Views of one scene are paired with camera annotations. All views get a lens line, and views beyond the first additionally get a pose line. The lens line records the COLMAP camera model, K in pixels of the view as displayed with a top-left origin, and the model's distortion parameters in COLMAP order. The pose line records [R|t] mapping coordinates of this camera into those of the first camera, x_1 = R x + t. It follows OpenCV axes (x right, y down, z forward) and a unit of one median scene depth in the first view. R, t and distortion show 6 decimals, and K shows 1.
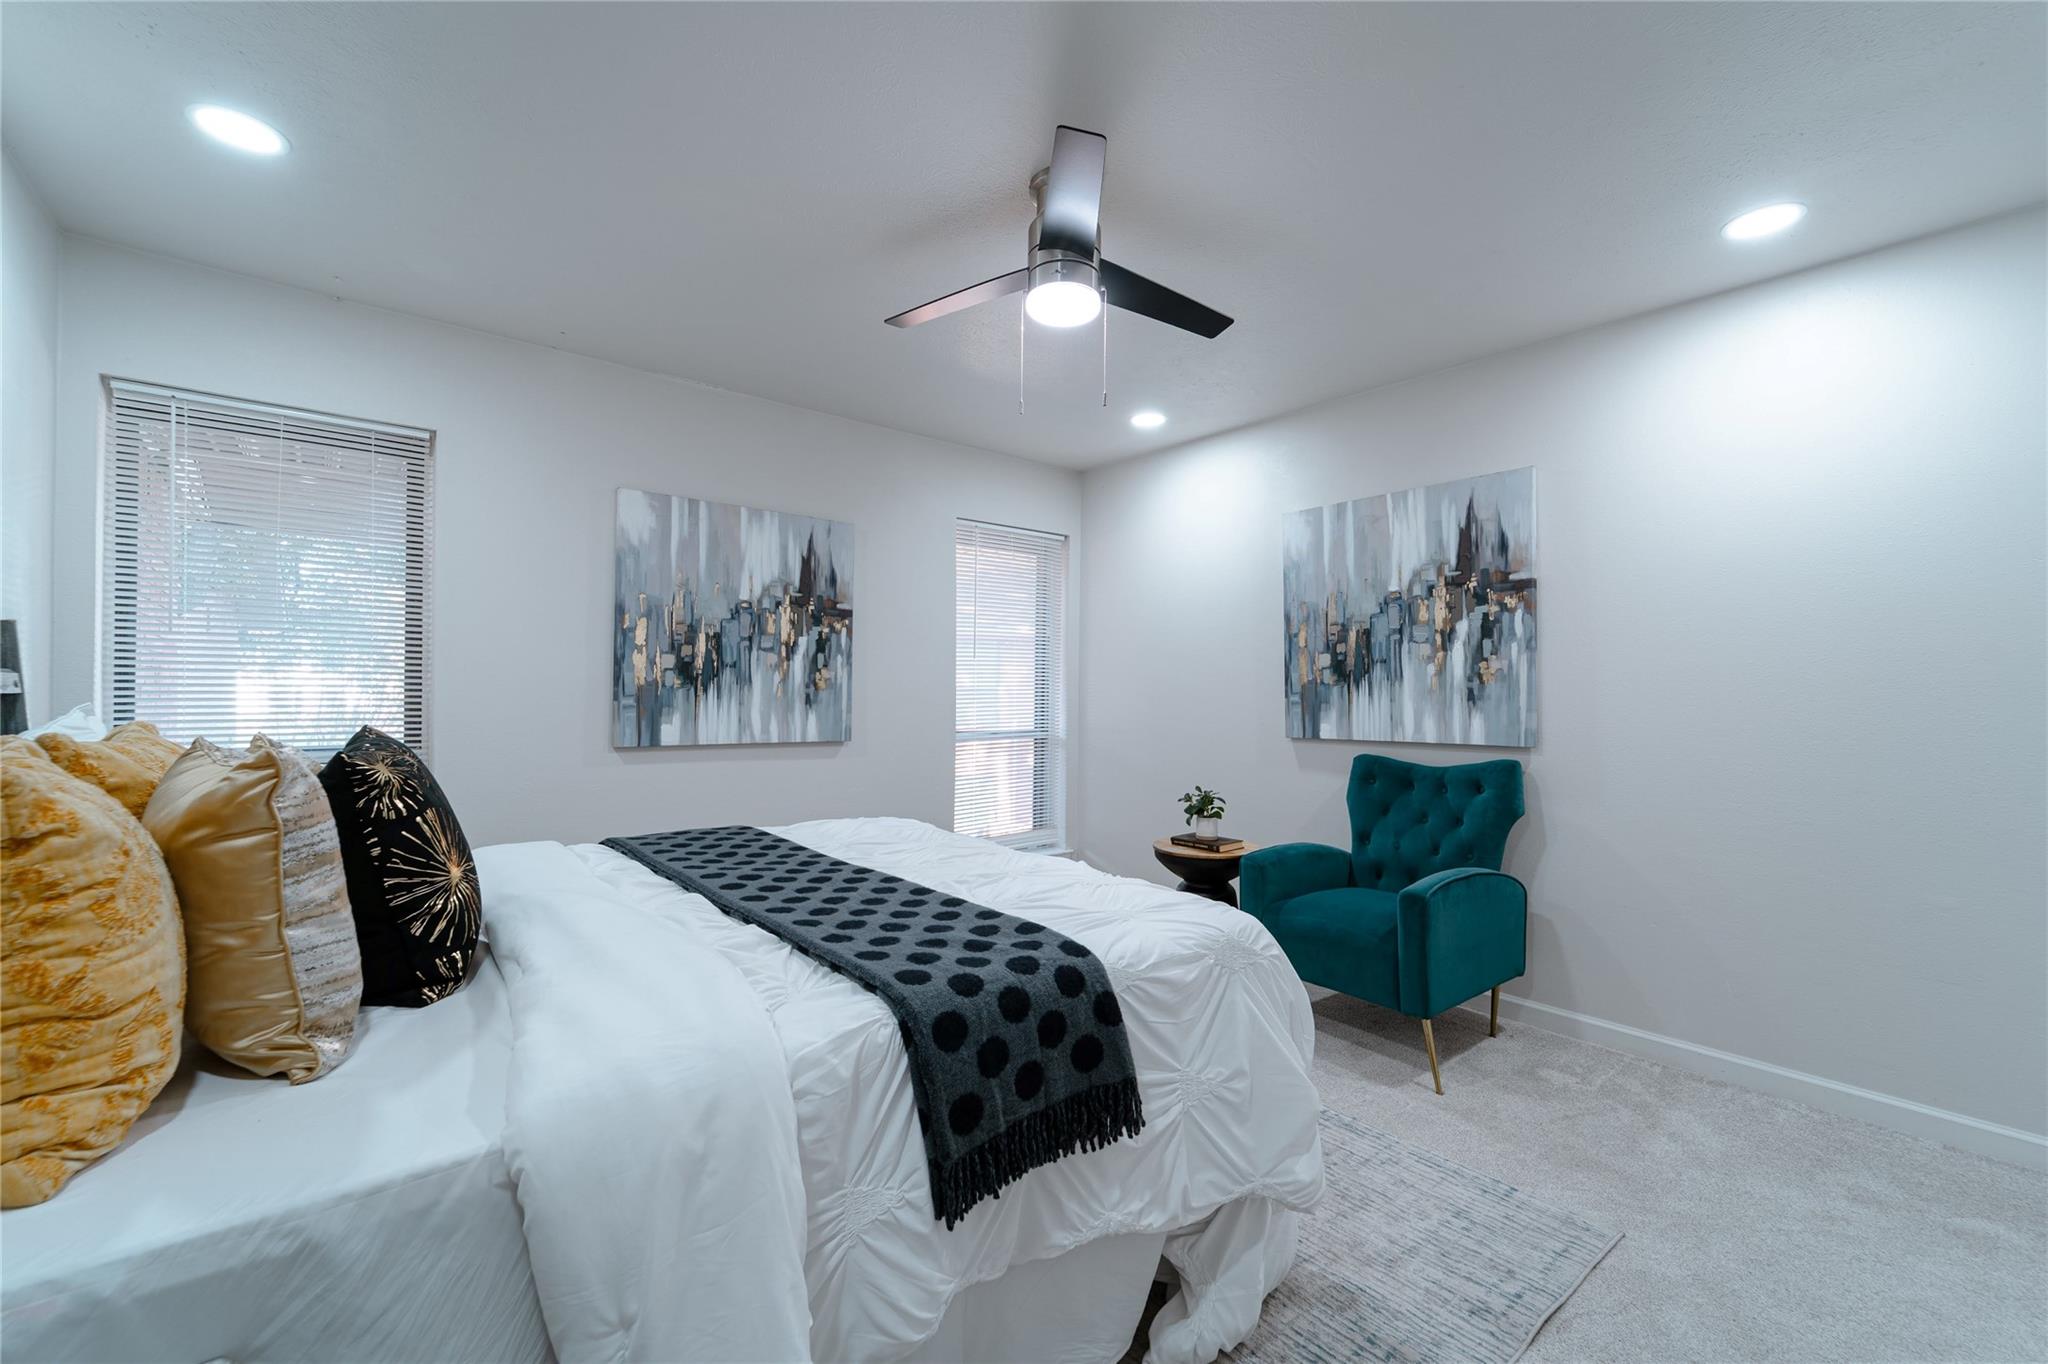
lens RADIAL K [[842.2, 0, 1024.0], [0, 842.2, 682.0], [0, 0, 1]] dist [-0.001558, -0.000082]
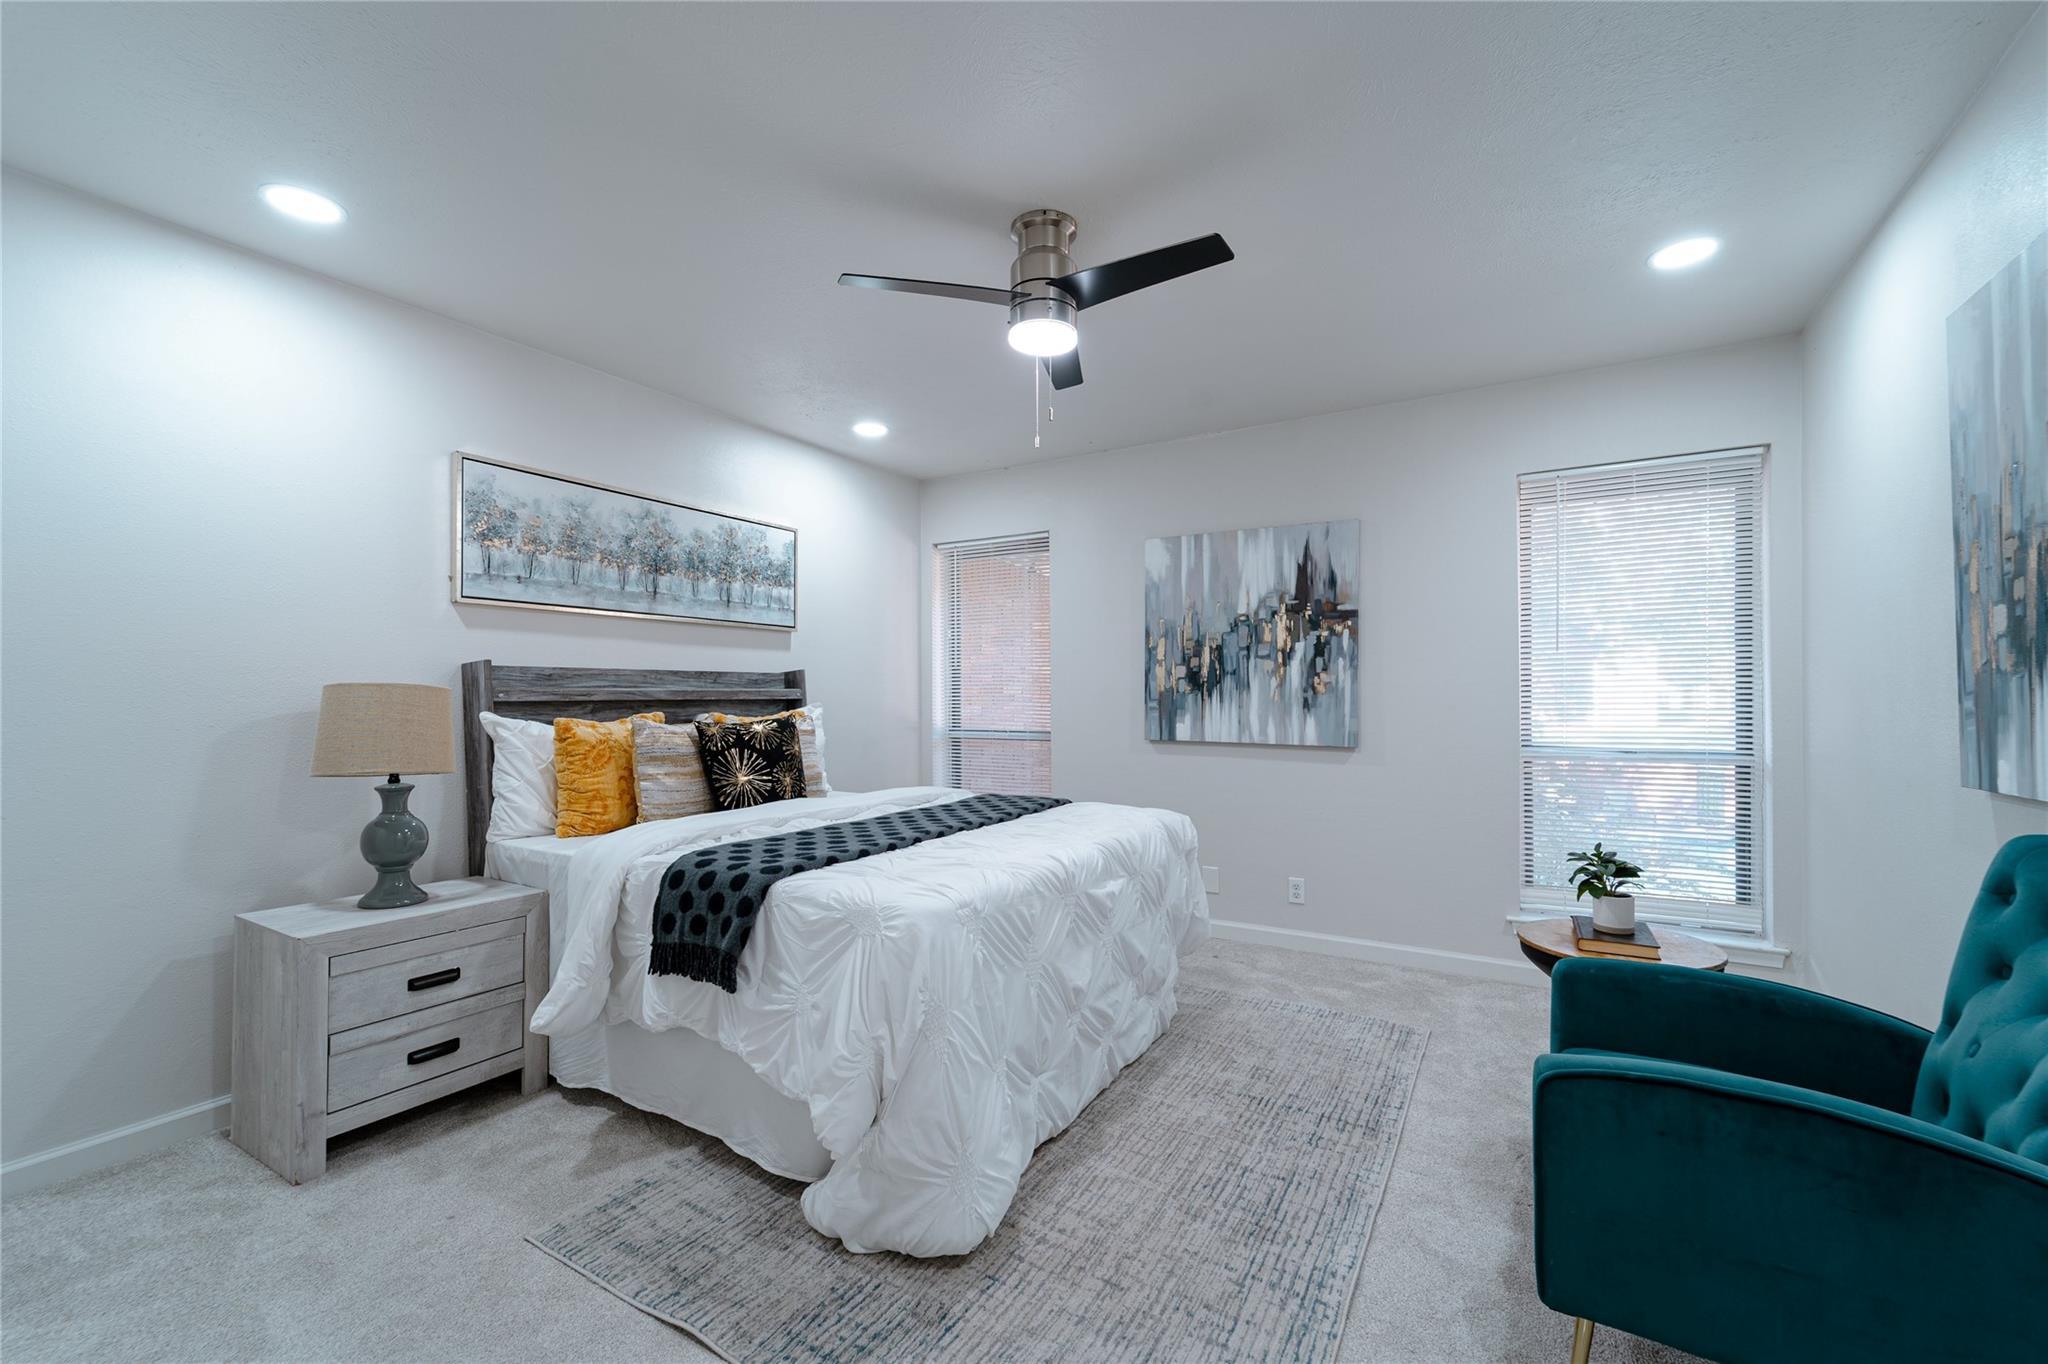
lens RADIAL K [[841.7, 0, 1024.0], [0, 841.7, 682.0], [0, 0, 1]] dist [-0.001094, -0.000022]
pose [[0.324206, -0.021656, -0.945739, 0.617850], [0.014553, 0.999734, -0.017904, 0.008348], [0.945875, -0.007959, 0.324435, 0.363819]]
